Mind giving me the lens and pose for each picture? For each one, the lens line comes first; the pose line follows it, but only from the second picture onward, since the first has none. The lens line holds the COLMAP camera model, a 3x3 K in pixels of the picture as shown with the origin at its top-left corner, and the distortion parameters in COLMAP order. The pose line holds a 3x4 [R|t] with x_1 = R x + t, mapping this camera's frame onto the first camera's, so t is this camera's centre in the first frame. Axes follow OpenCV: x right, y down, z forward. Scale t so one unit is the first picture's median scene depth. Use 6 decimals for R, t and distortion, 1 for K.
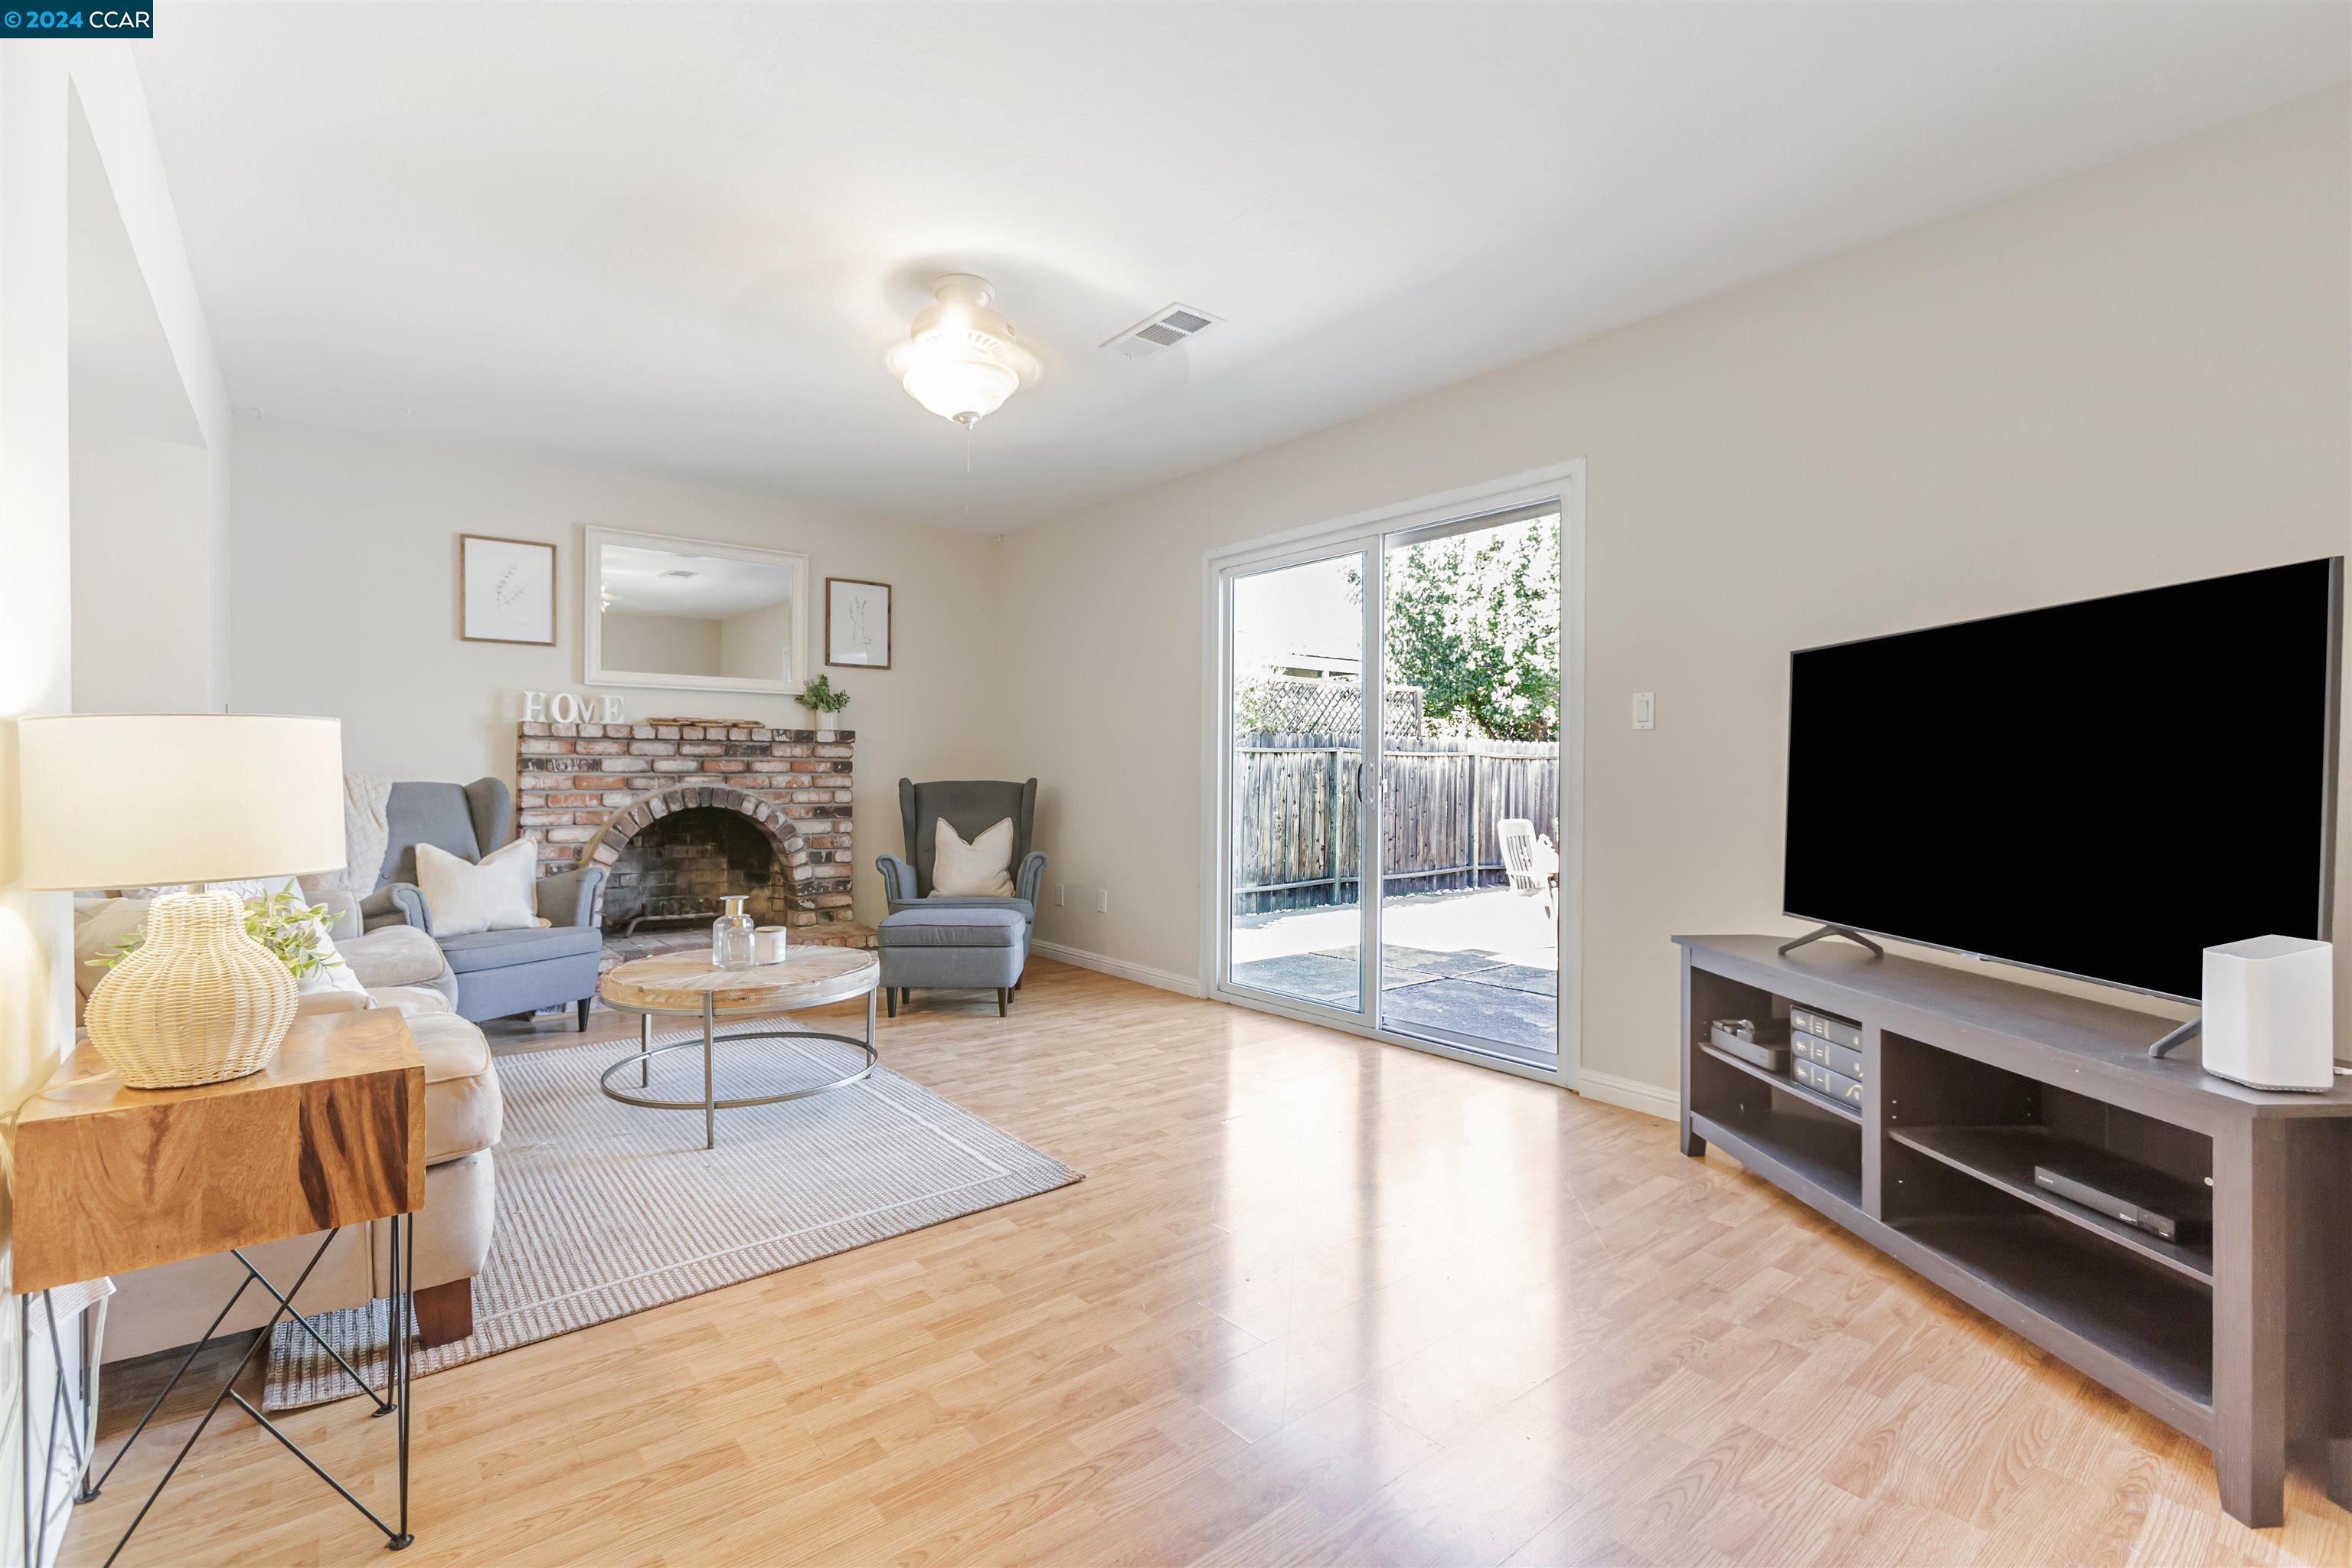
lens RADIAL K [[1047.8, 0, 1182.2], [0, 1047.8, 769.8], [0, 0, 1]] dist [-0.001049, 0.000221]
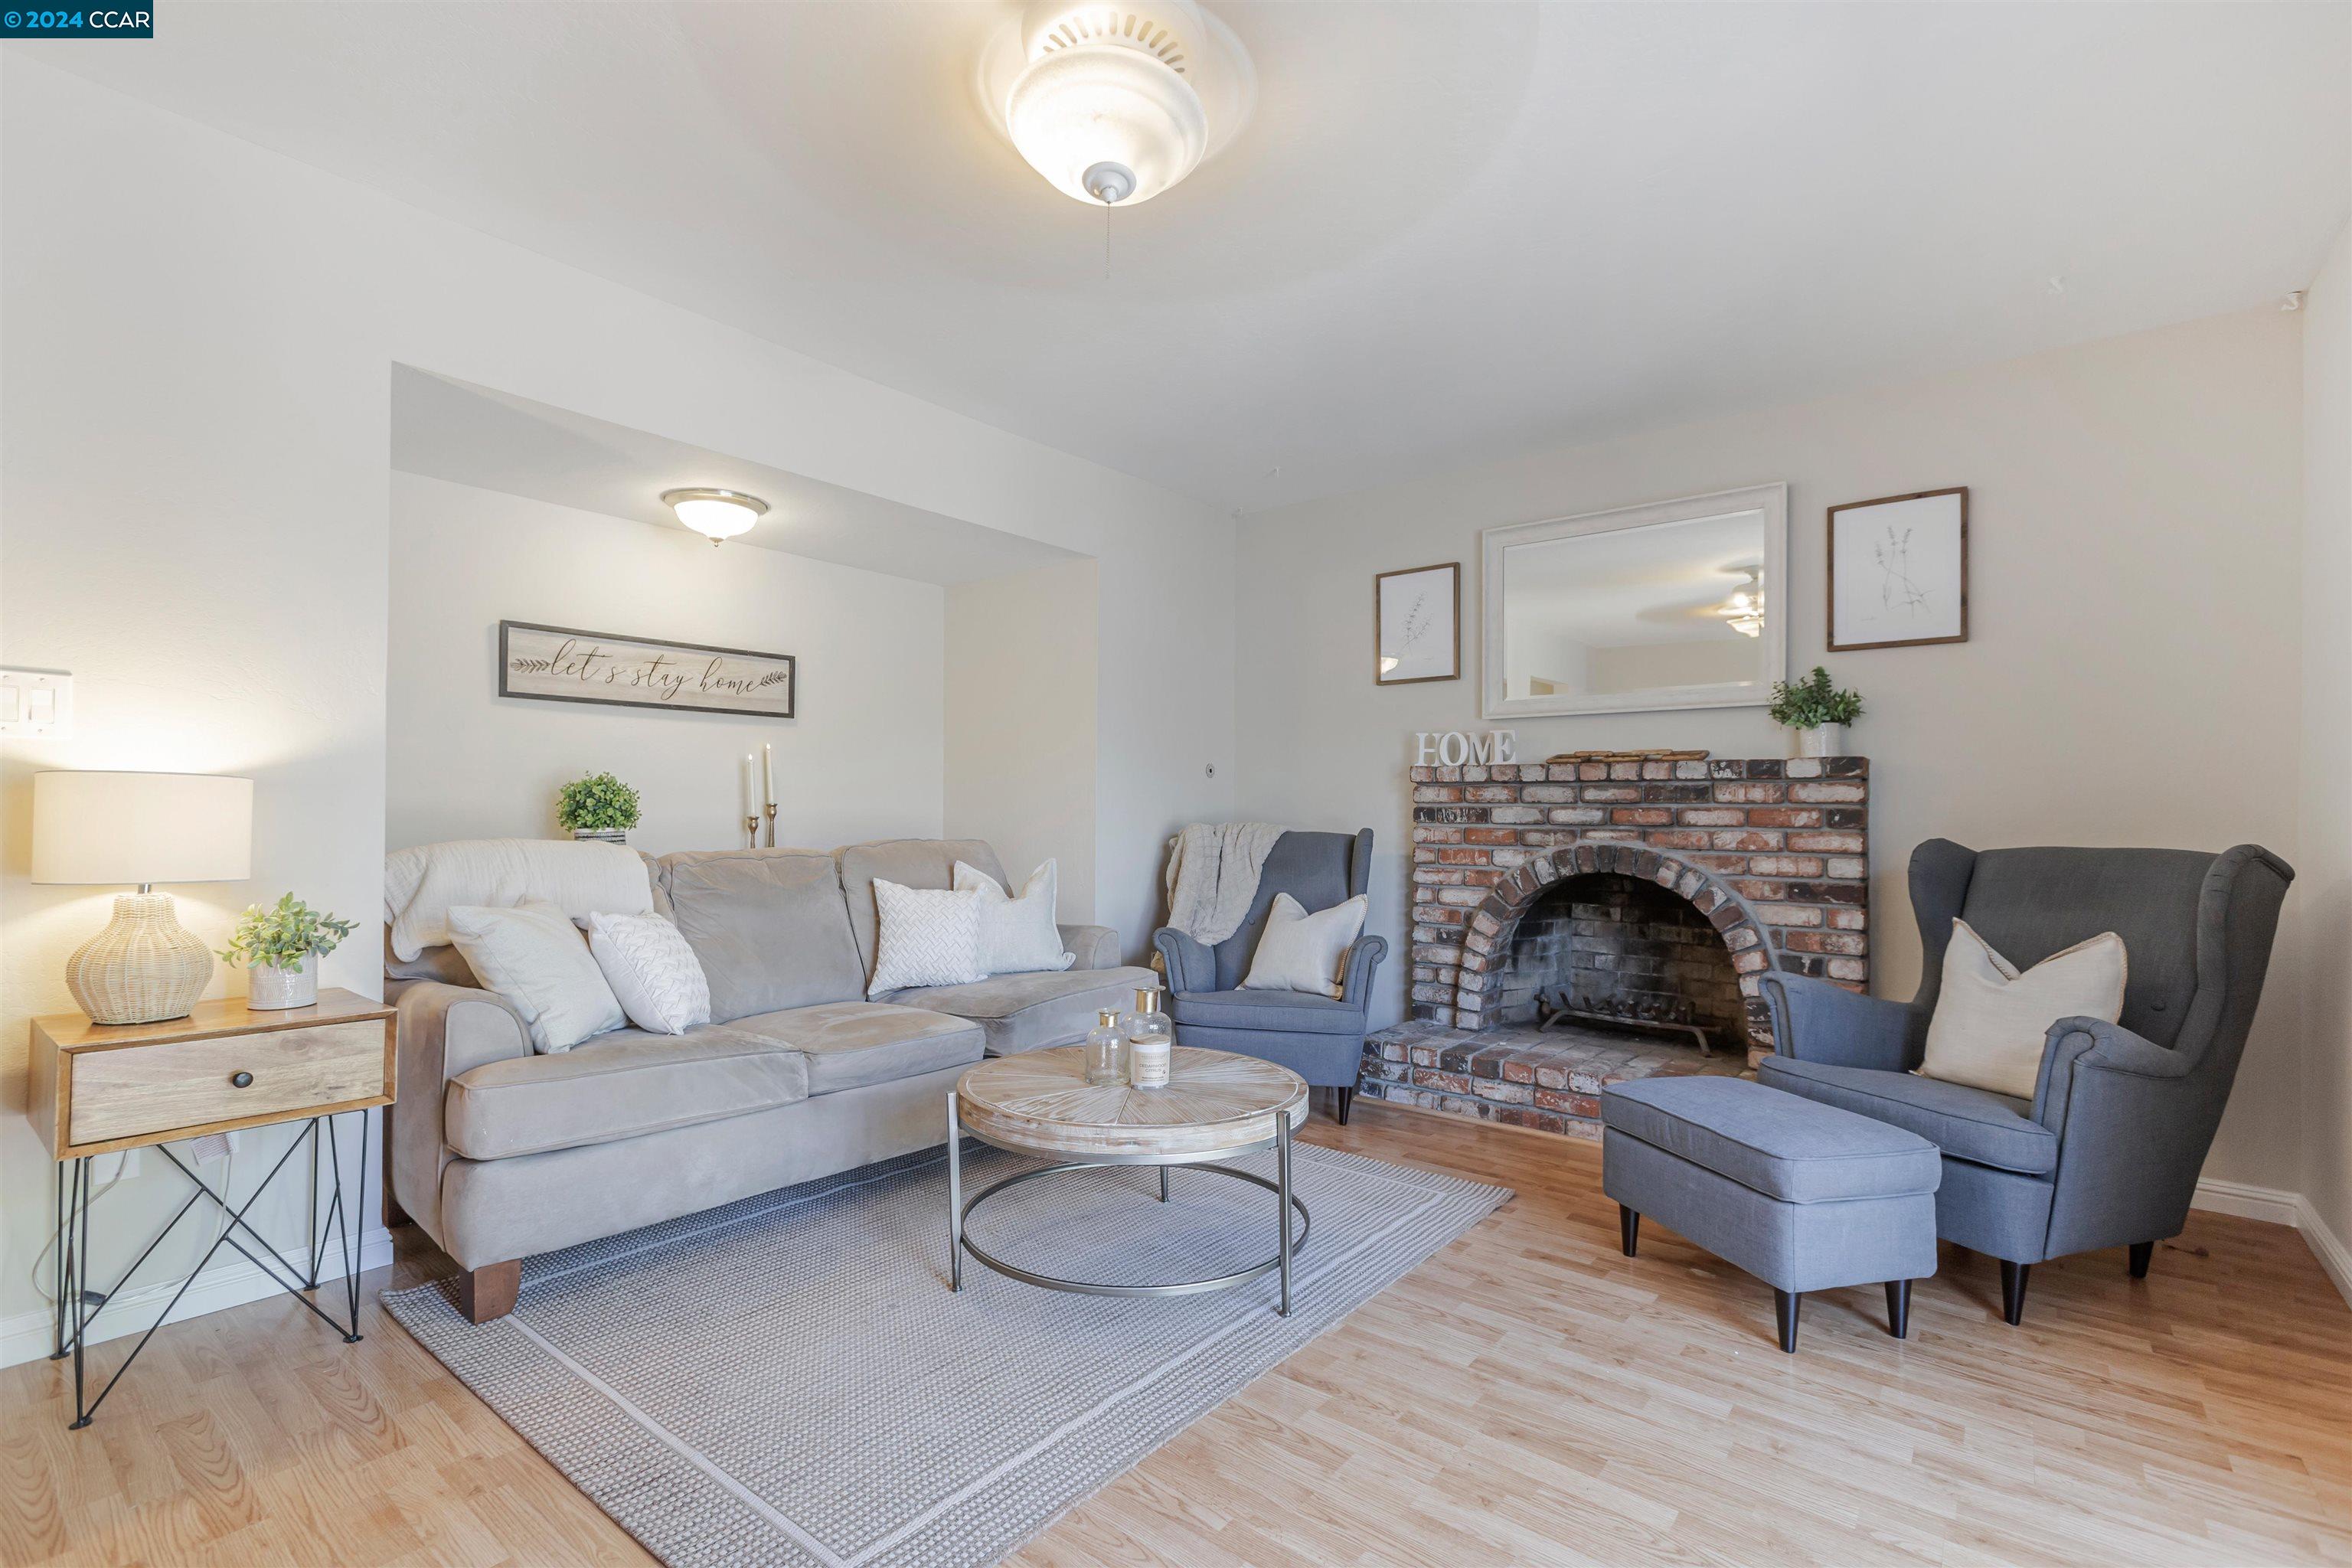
lens RADIAL K [[1074.2, 0, 1161.6], [0, 1074.2, 812.9], [0, 0, 1]] dist [-0.003214, -0.000243]
pose [[0.204483, -0.005659, -0.978854, 0.212865], [-0.007606, 0.999944, -0.007369, 0.001783], [0.978841, 0.008952, 0.204428, 0.550645]]
